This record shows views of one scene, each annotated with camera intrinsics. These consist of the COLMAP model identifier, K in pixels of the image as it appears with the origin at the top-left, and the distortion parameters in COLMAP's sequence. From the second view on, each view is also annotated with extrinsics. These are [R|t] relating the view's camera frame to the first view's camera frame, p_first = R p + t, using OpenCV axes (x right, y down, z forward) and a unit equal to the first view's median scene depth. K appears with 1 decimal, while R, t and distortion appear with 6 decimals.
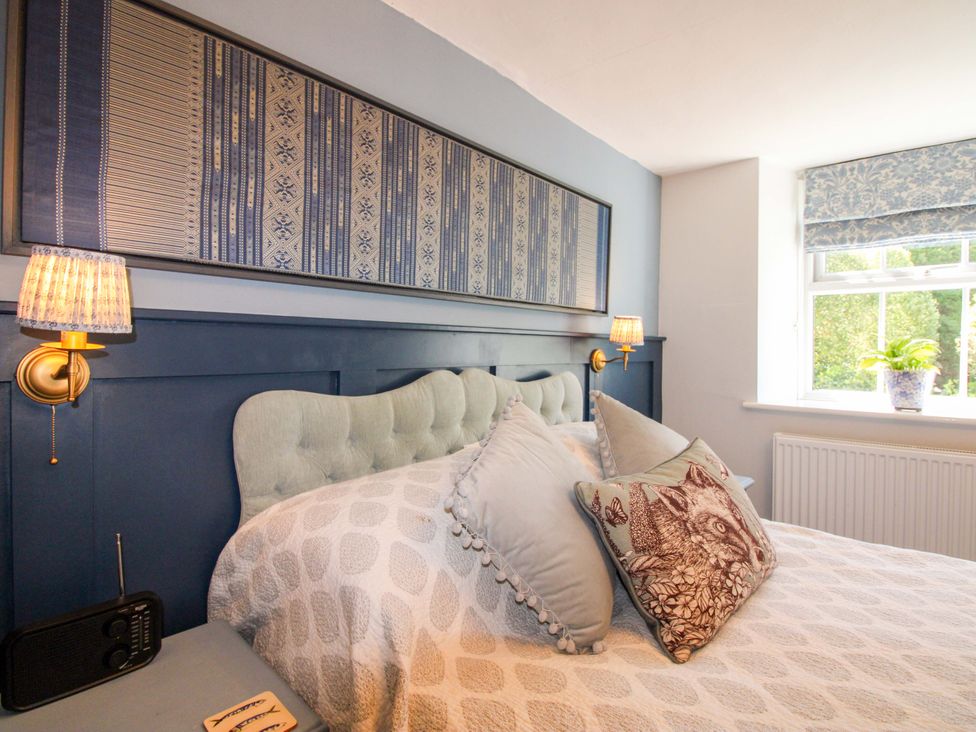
lens RADIAL K [[519.3, 0, 476.3], [0, 519.3, 358.8], [0, 0, 1]] dist [-0.014331, -0.001809]
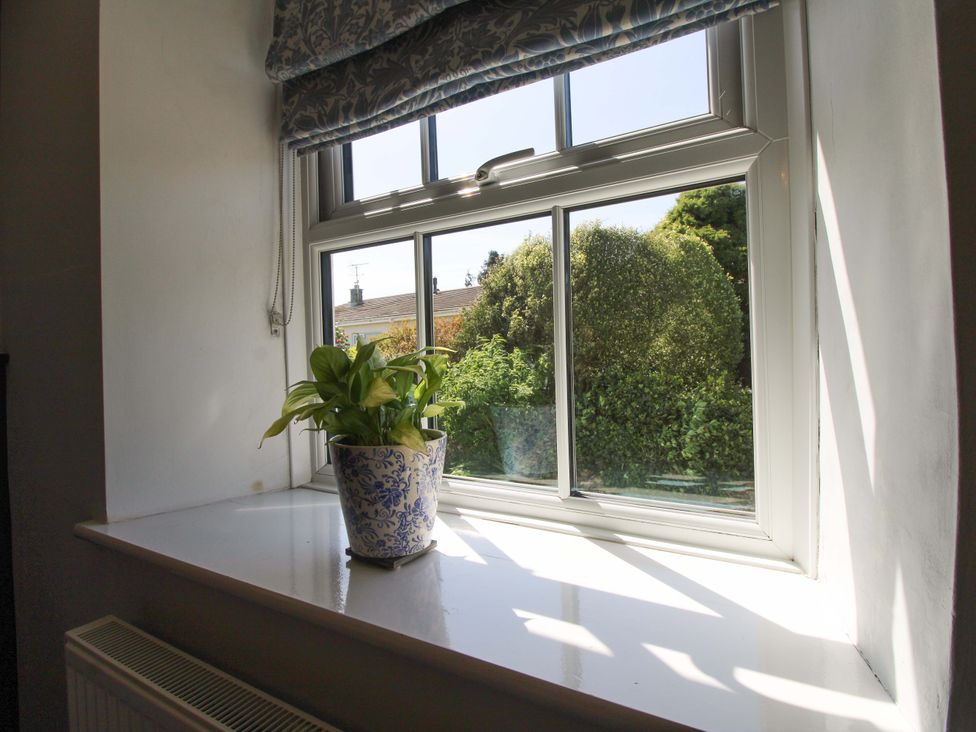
lens RADIAL K [[519.3, 0, 476.3], [0, 519.3, 358.8], [0, 0, 1]] dist [-0.014331, -0.001809]
pose [[0.977530, -0.034786, 0.207905, 0.728673], [0.038448, 0.999168, -0.013599, -0.021363], [-0.207259, 0.021287, 0.978054, 0.569372]]
